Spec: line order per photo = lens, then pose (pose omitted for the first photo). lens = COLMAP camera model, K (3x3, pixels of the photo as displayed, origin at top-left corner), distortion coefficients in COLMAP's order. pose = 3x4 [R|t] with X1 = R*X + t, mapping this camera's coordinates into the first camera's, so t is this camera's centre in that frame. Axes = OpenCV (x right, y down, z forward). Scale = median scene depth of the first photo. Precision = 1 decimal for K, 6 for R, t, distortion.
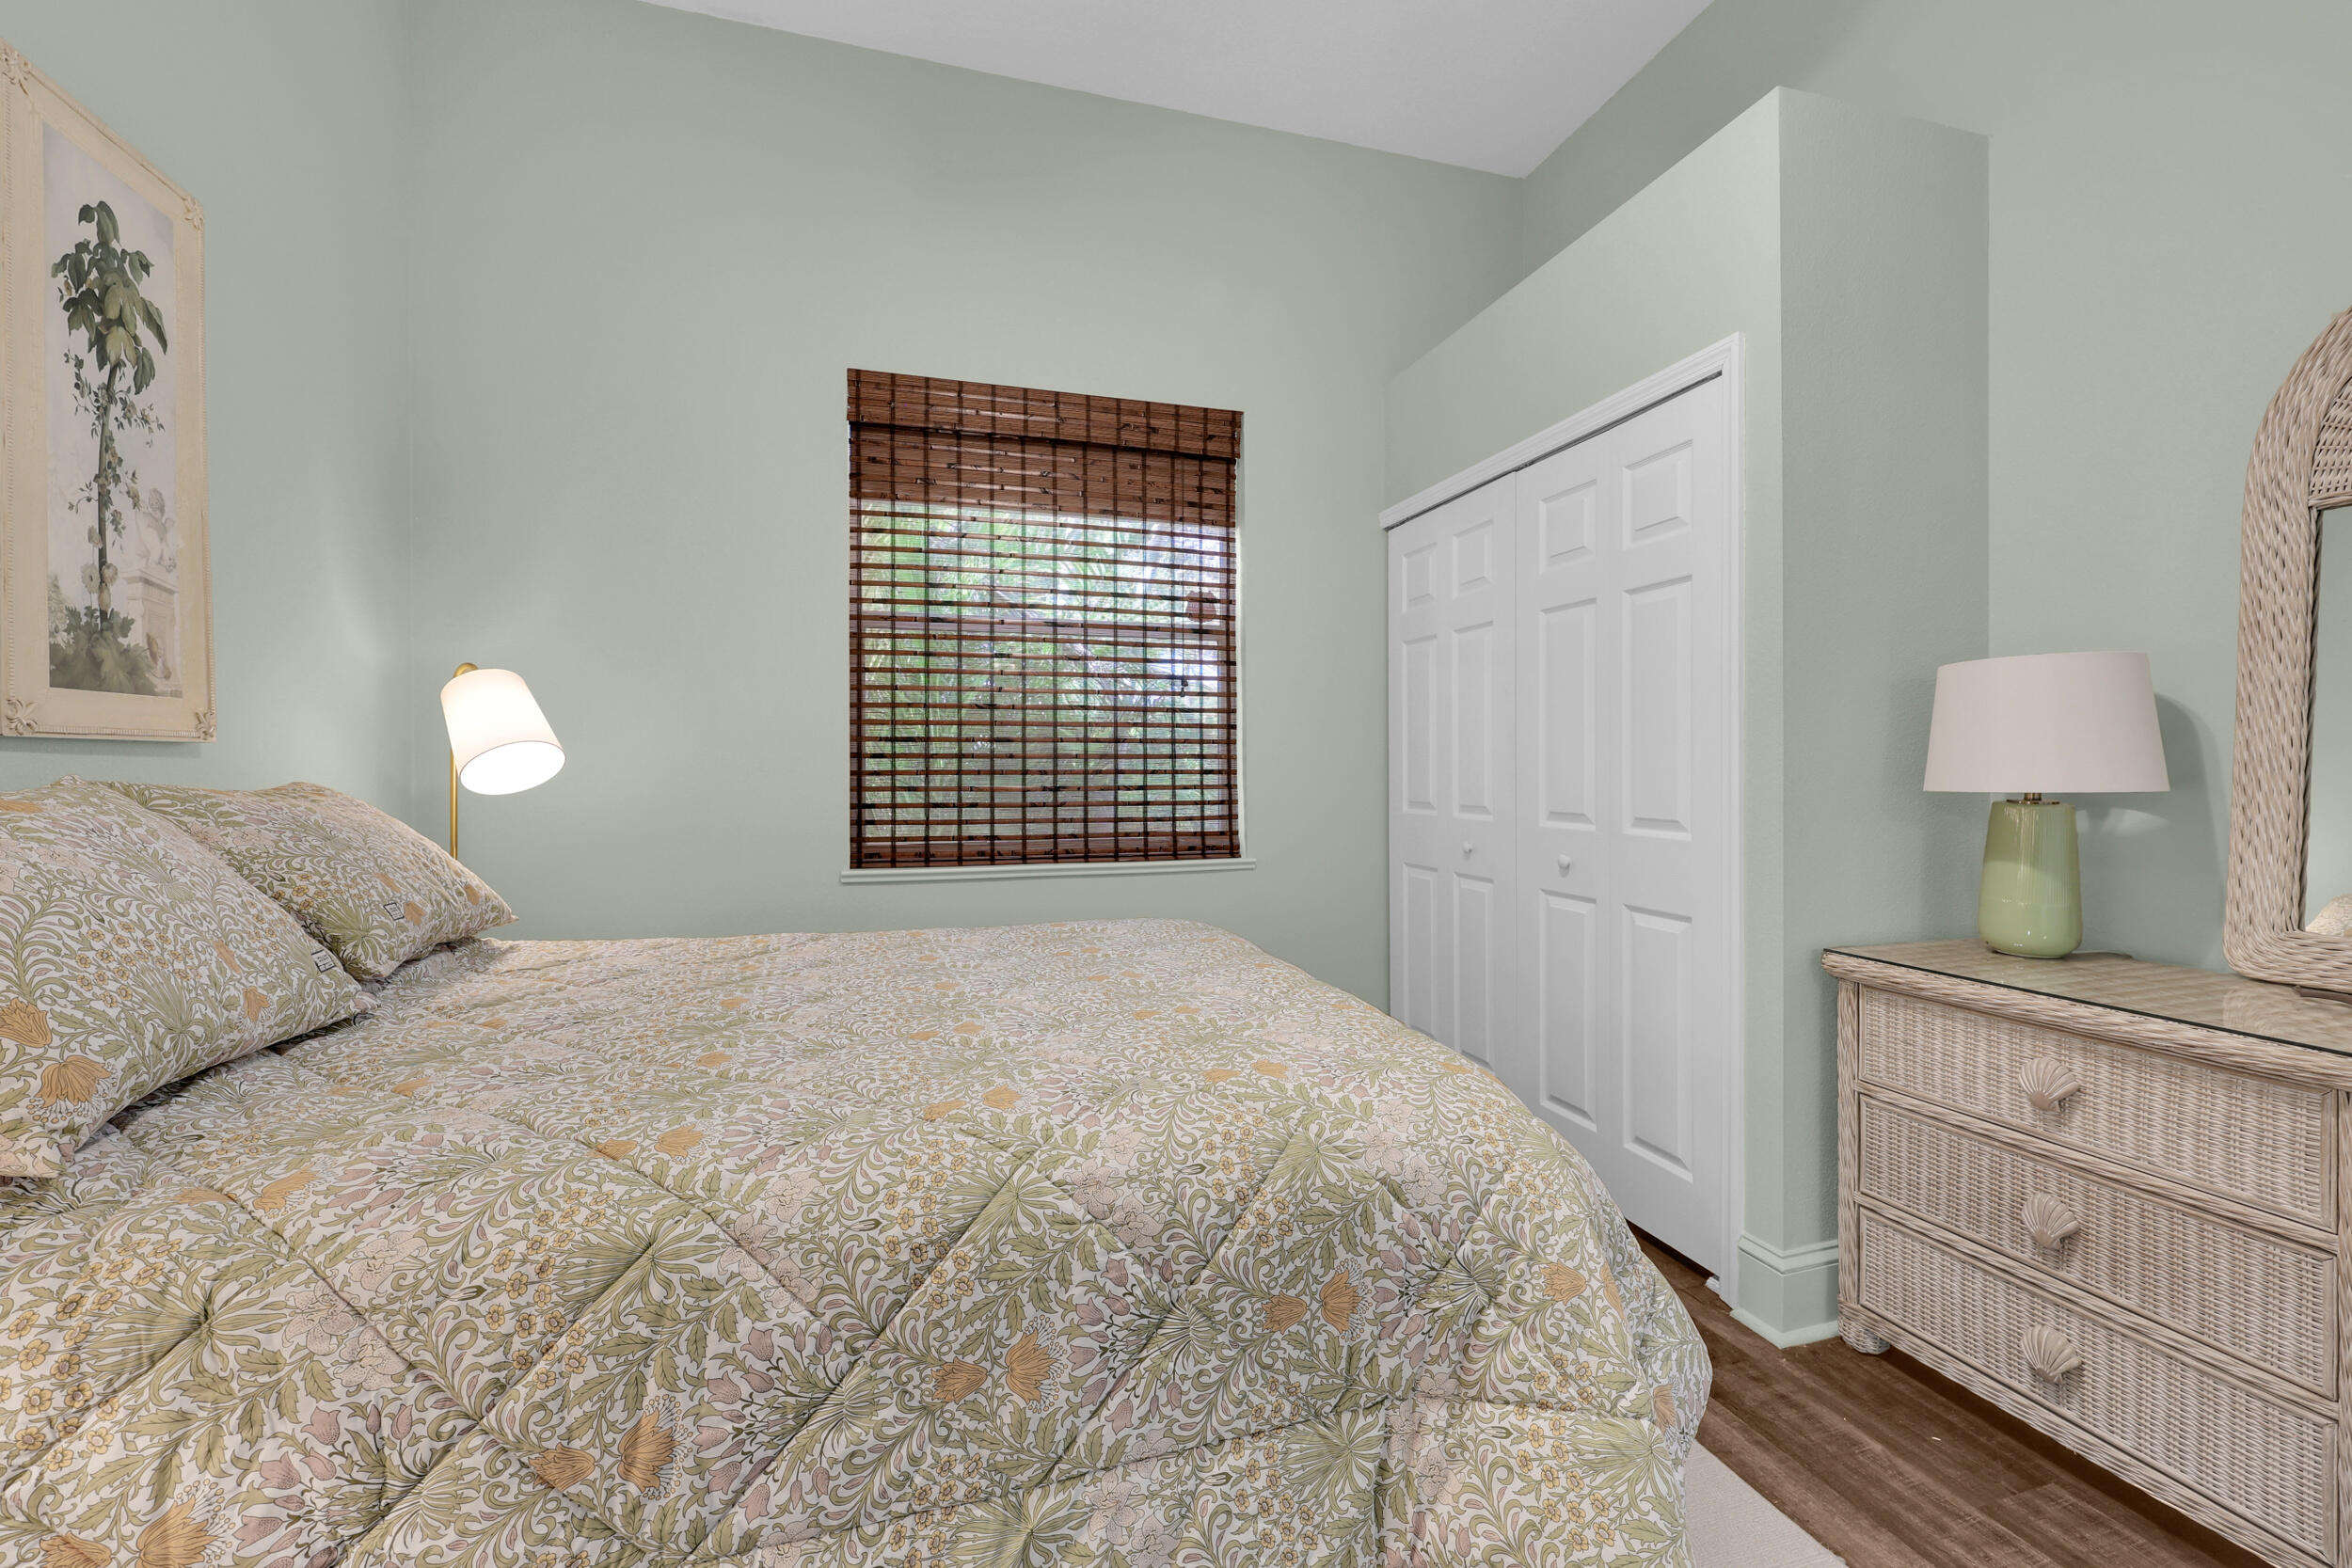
lens RADIAL K [[983.0, 0, 1184.4], [0, 983.0, 757.6], [0, 0, 1]] dist [0.013867, -0.000055]
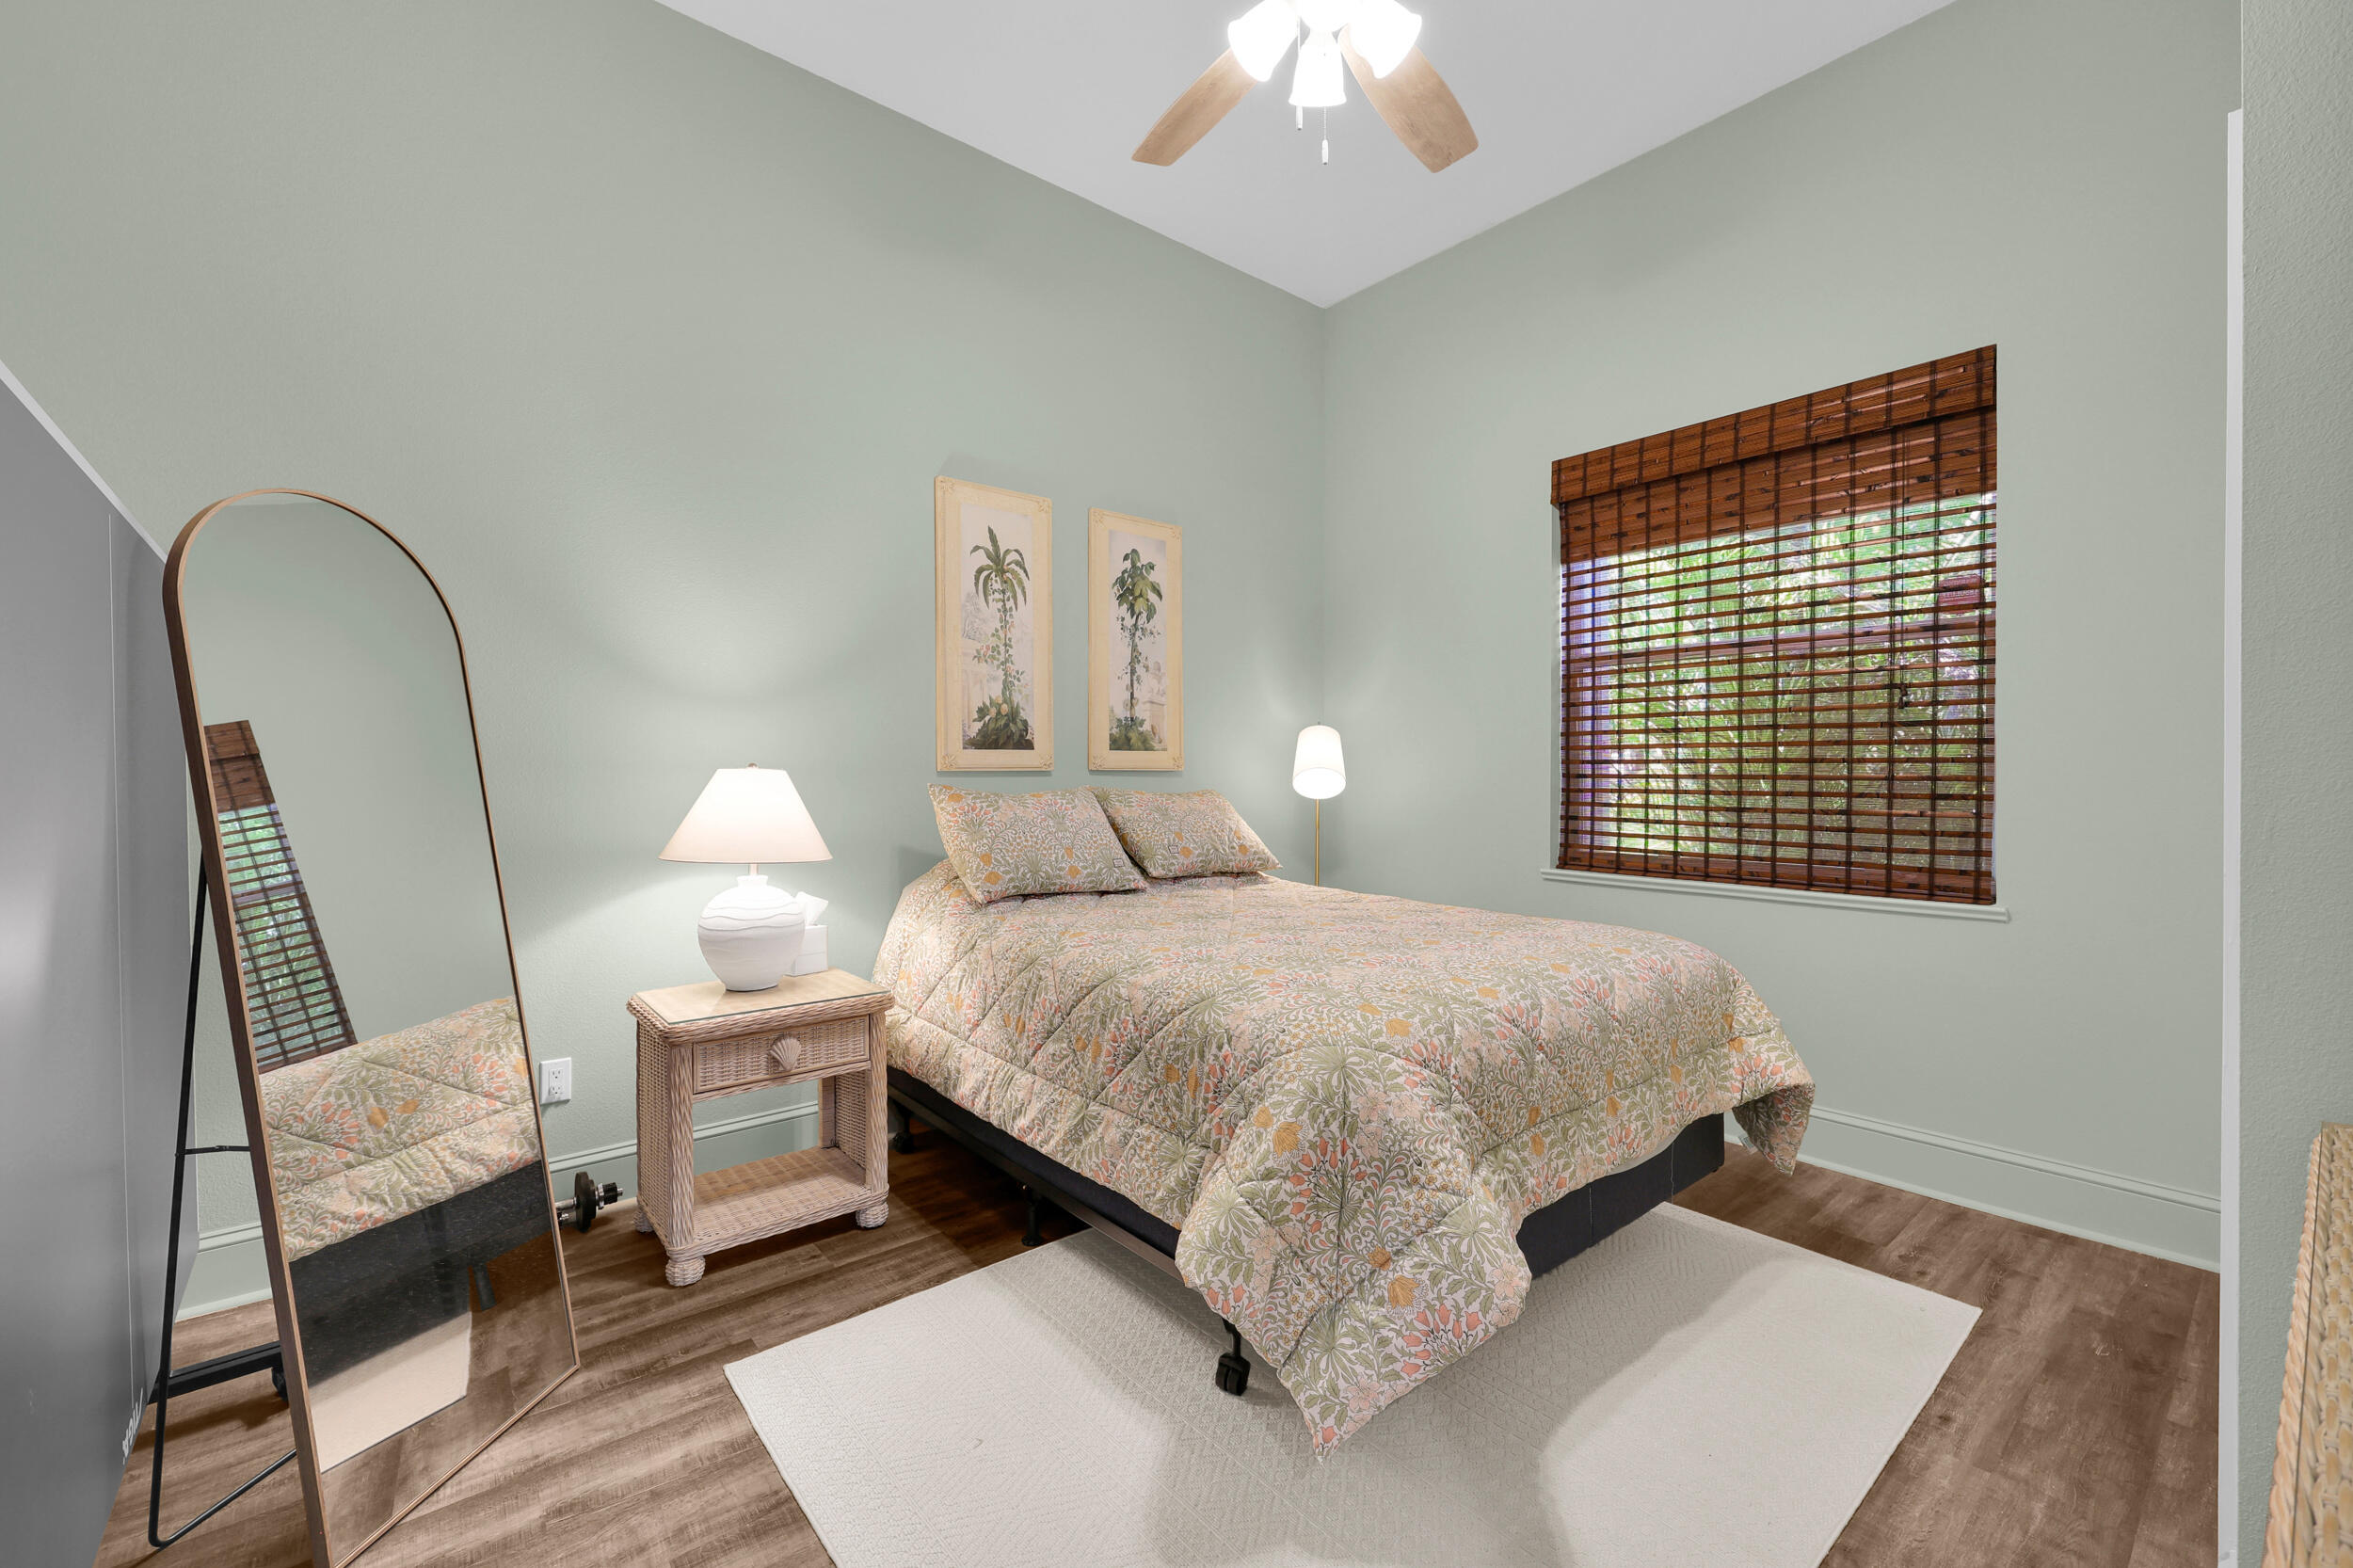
lens RADIAL K [[975.9, 0, 1170.2], [0, 975.9, 785.8], [0, 0, 1]] dist [0.000572, -0.000758]
pose [[0.381839, 0.012100, -0.924150, 0.588912], [0.000158, 0.999913, 0.013158, -0.006081], [0.924229, -0.005170, 0.381804, 0.090692]]
